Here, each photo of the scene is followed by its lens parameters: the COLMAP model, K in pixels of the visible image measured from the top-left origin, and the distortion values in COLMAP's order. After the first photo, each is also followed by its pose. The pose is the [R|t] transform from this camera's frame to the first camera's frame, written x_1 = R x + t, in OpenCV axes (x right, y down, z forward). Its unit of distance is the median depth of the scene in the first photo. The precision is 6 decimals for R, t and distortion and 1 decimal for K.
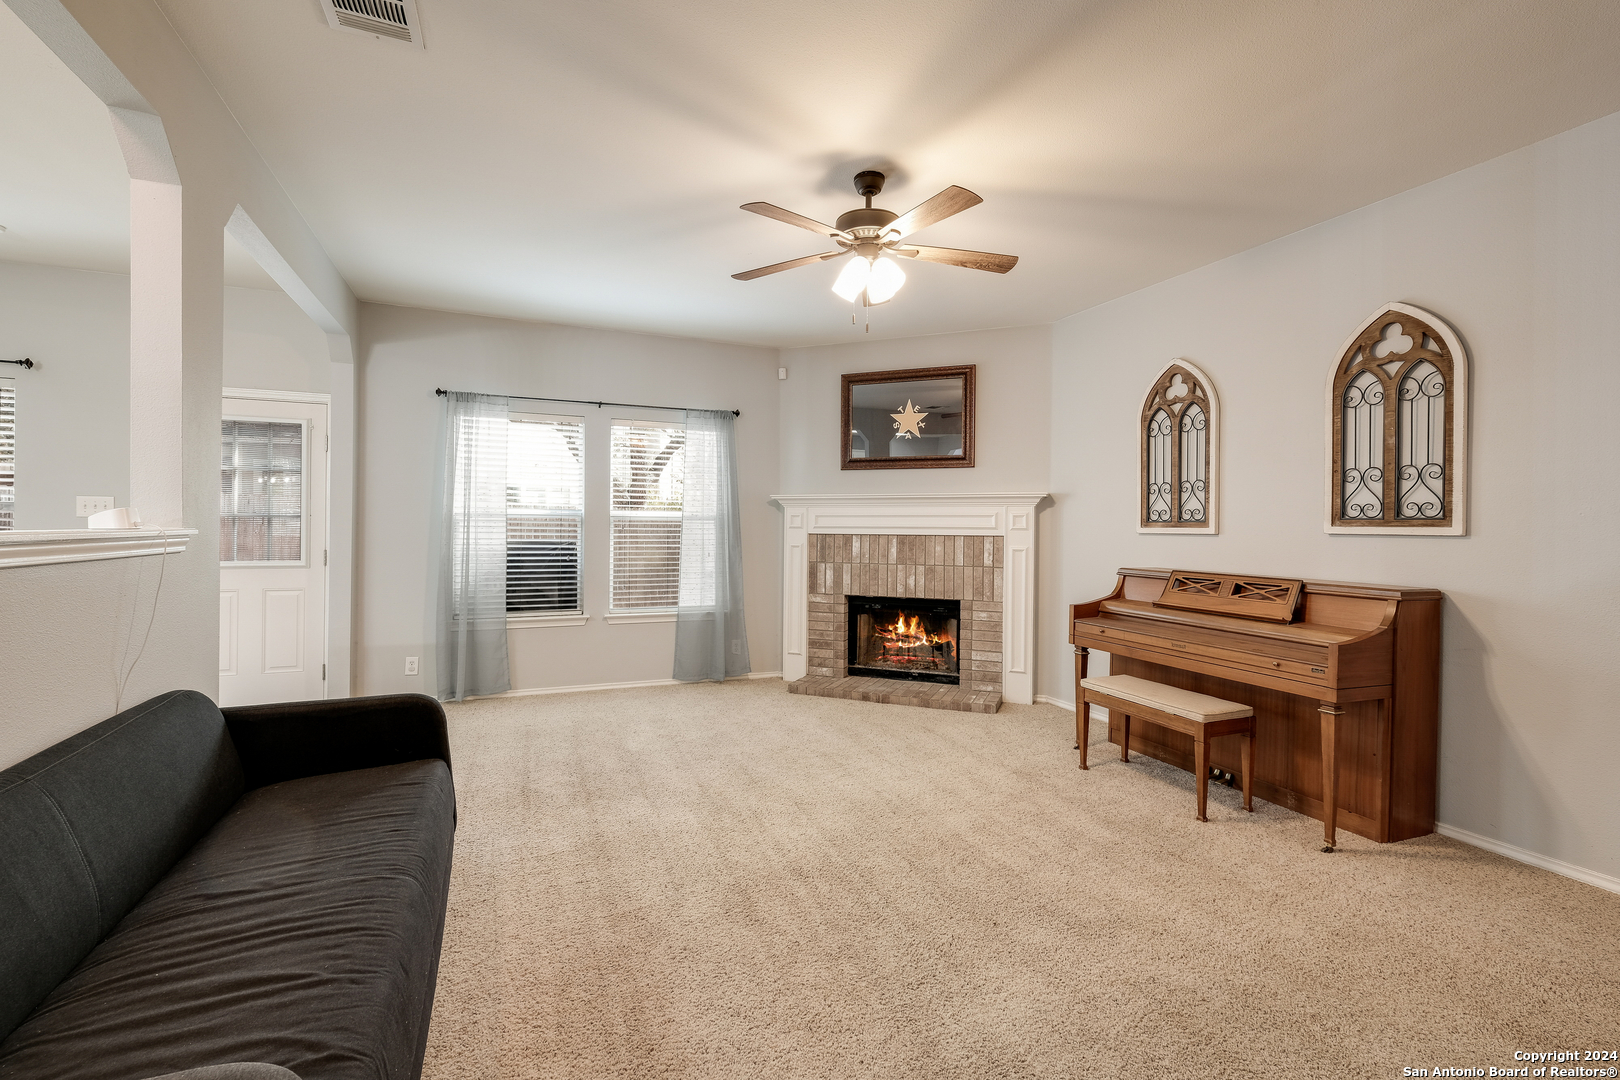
lens RADIAL K [[707.2, 0, 804.3], [0, 707.2, 531.1], [0, 0, 1]] dist [-0.002194, -0.000277]
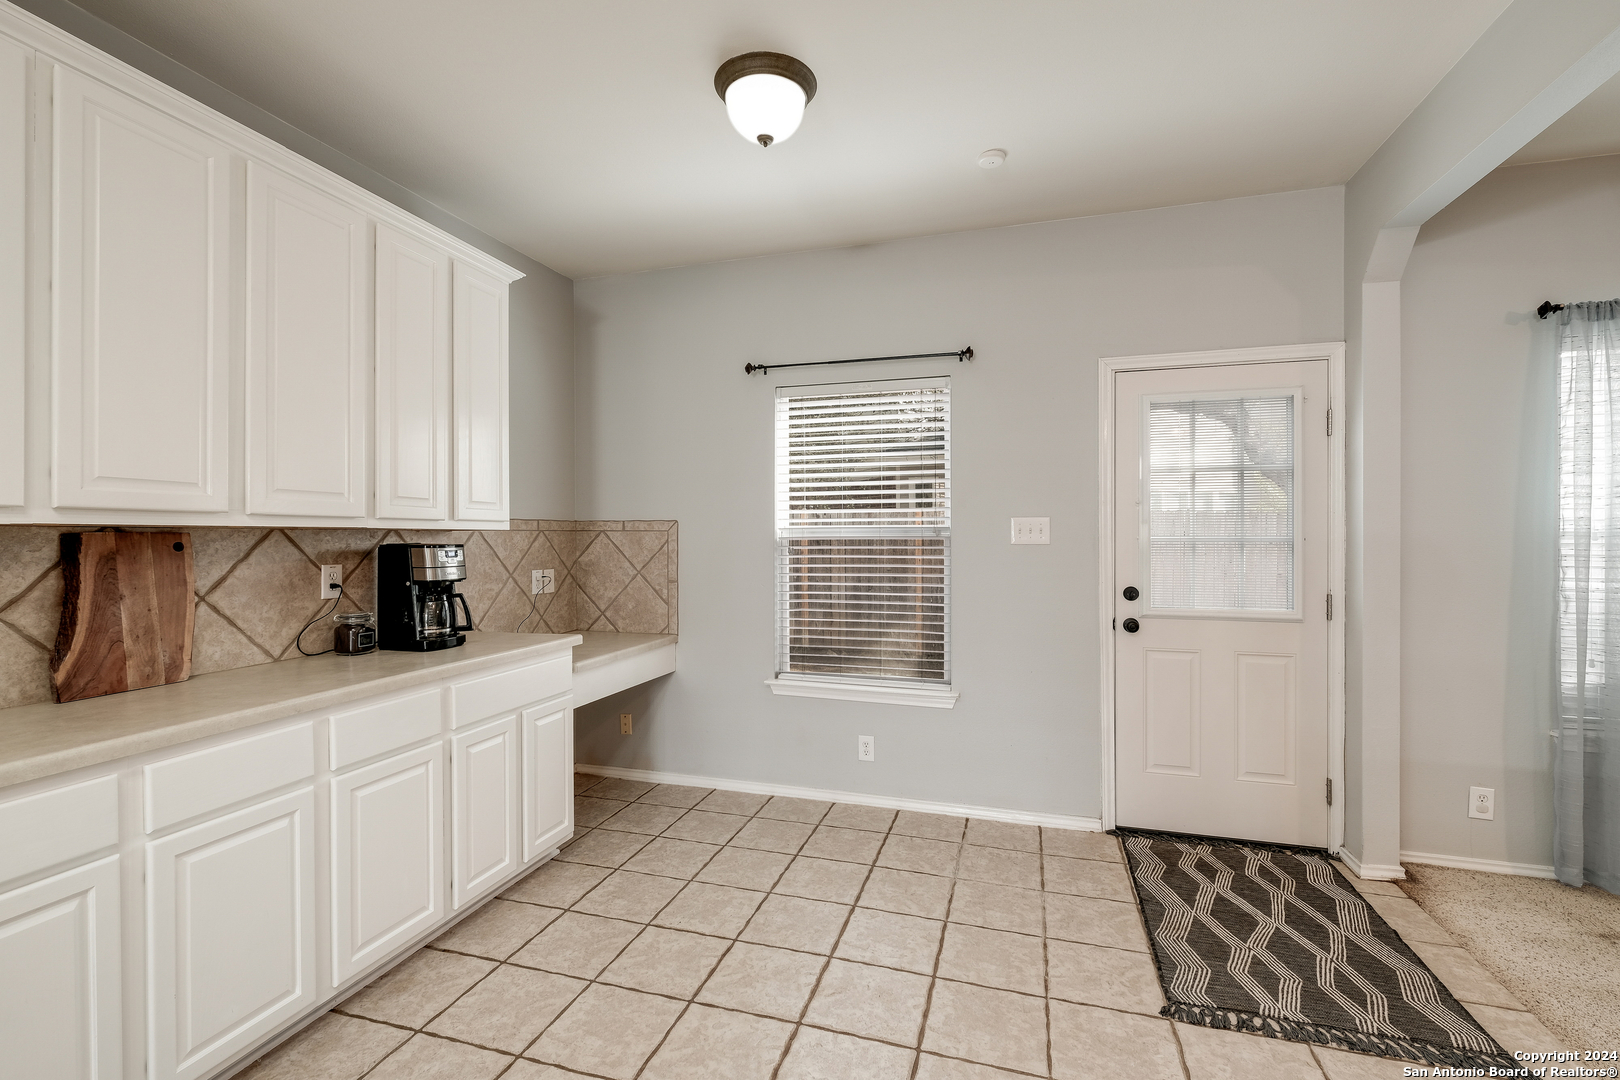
lens RADIAL K [[715.9, 0, 804.6], [0, 715.9, 532.2], [0, 0, 1]] dist [-0.003619, -0.000222]
pose [[0.768163, -0.011797, -0.640146, -0.571081], [0.005074, 0.999911, -0.012338, -0.020417], [0.640235, 0.006230, 0.768154, 0.203082]]
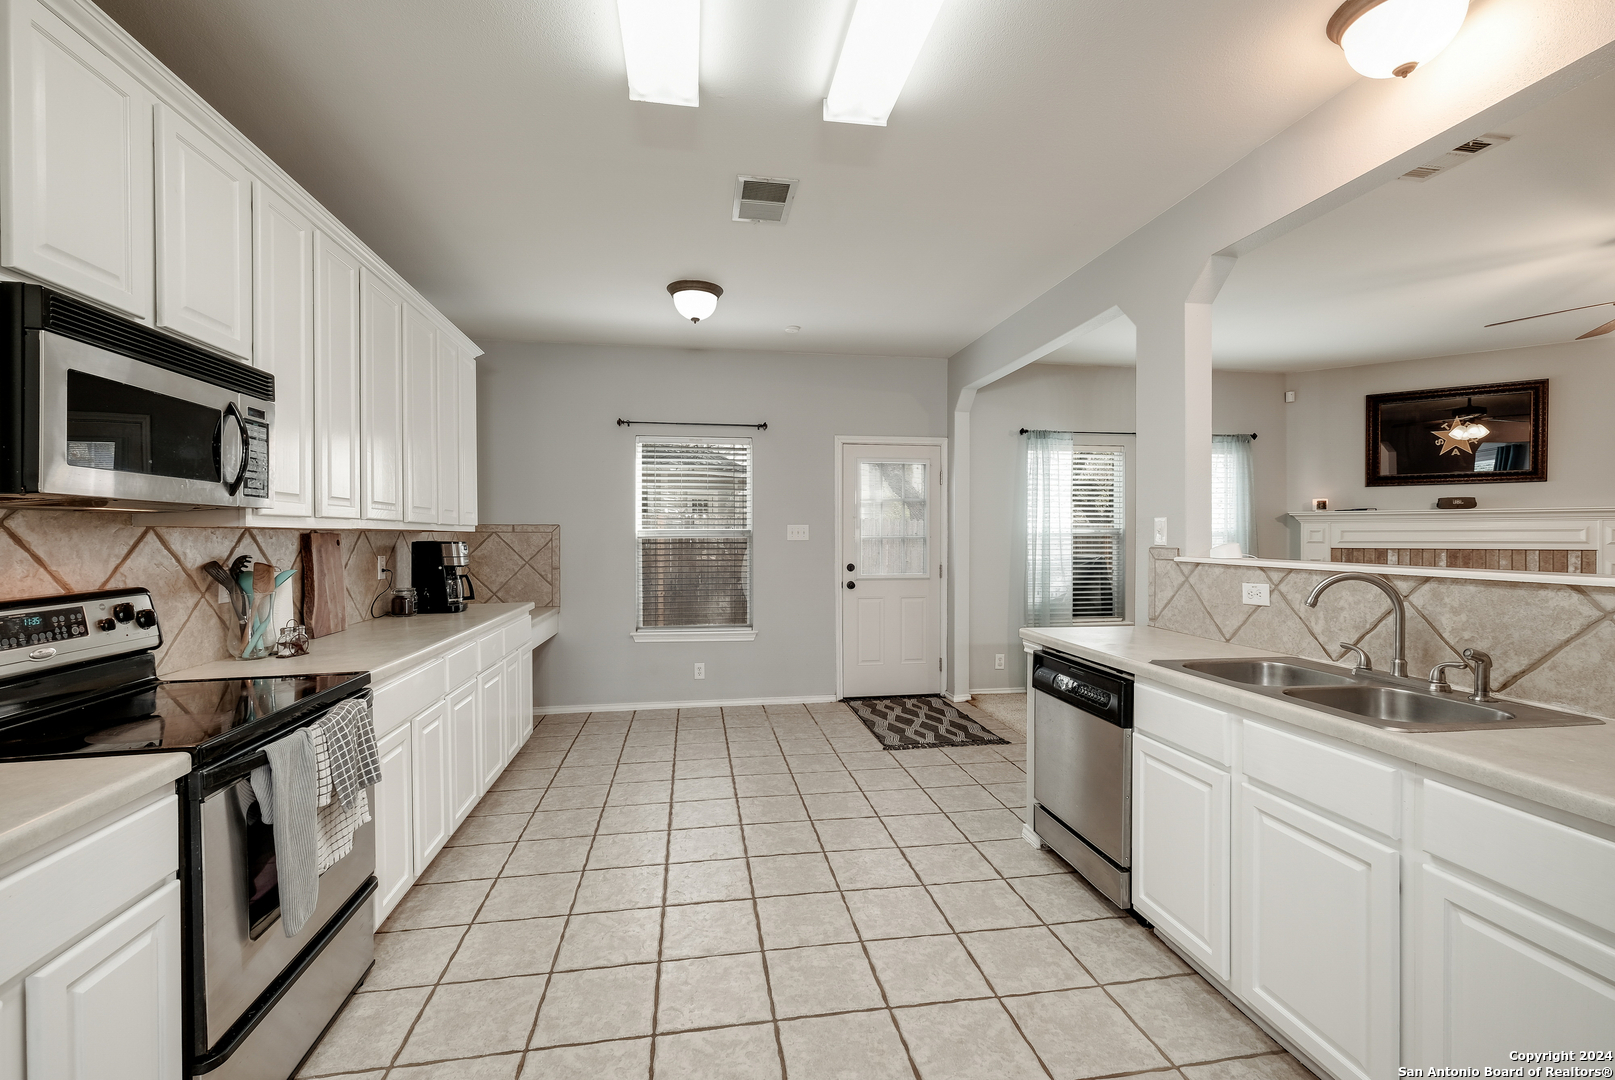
lens RADIAL K [[702.3, 0, 804.3], [0, 702.3, 538.4], [0, 0, 1]] dist [0.002296, 0.000054]
pose [[0.973082, -0.009324, -0.230269, -0.568667], [0.009191, 0.999956, -0.001651, -0.017717], [0.230274, -0.000510, 0.973126, -0.218012]]
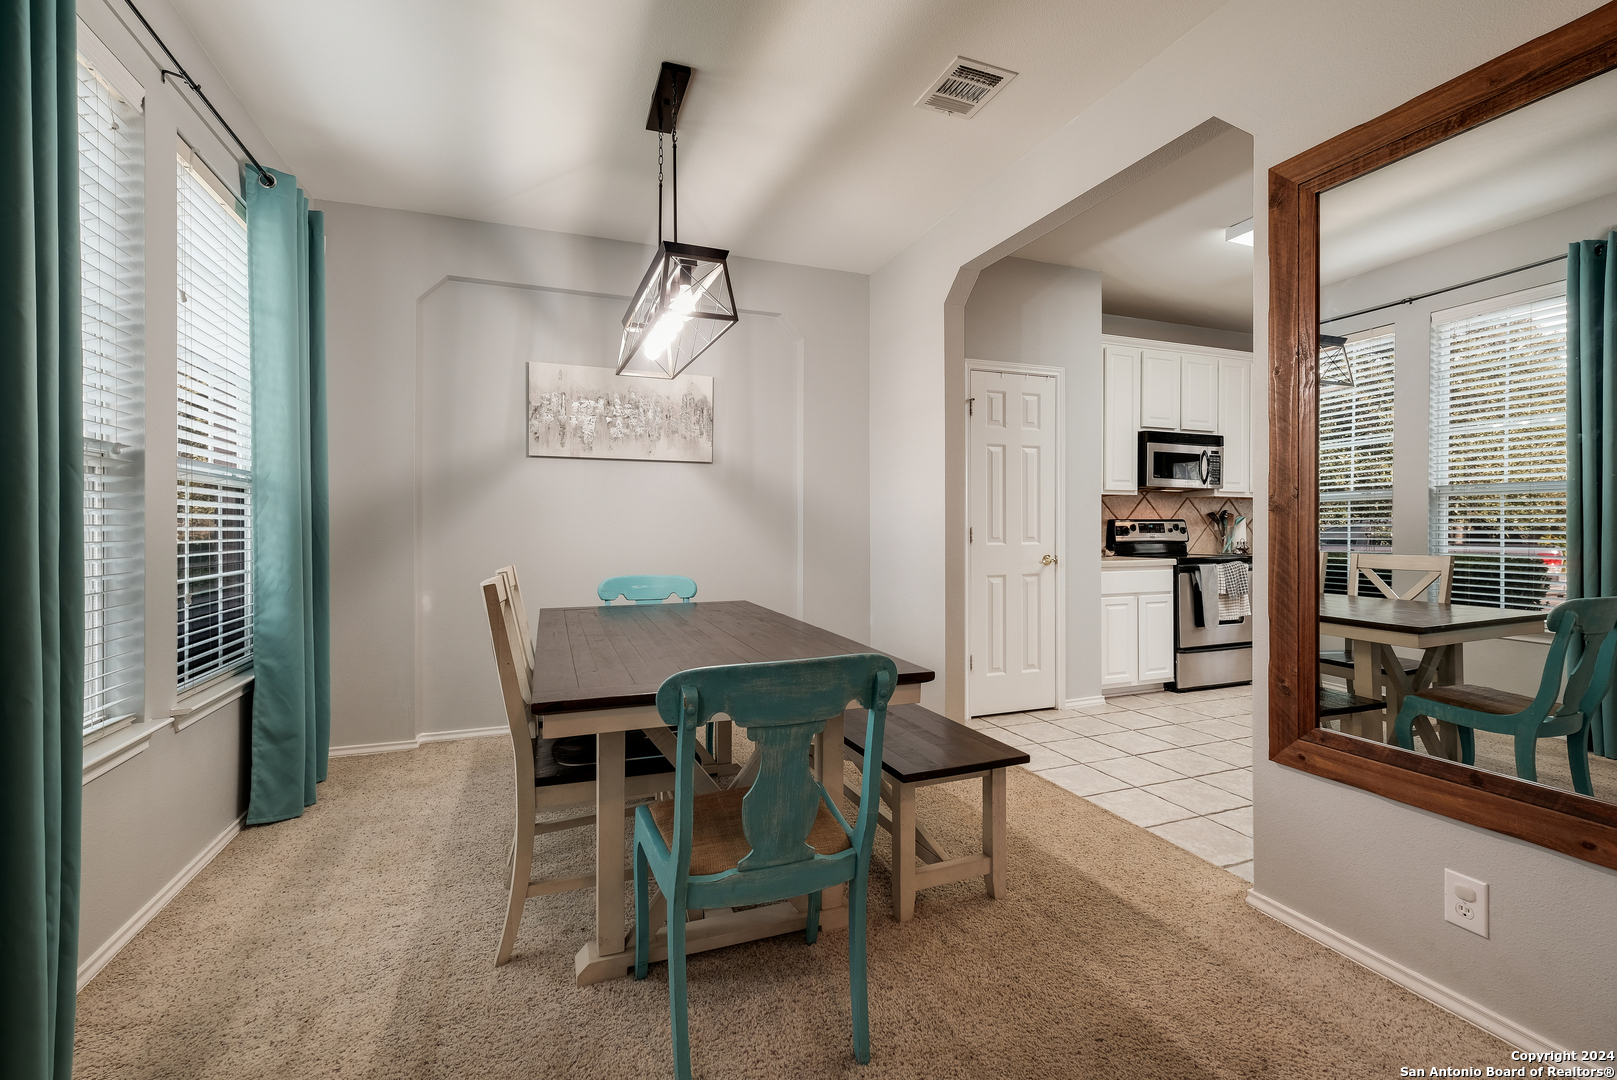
lens RADIAL K [[689.3, 0, 808.5], [0, 689.3, 540.0], [0, 0, 1]] dist [-0.001192, -0.000066]
pose [[-0.022740, 0.010280, -0.999689, 0.068988], [-0.002774, 0.999943, 0.010346, 0.028258], [0.999738, 0.003008, -0.022710, -0.480242]]
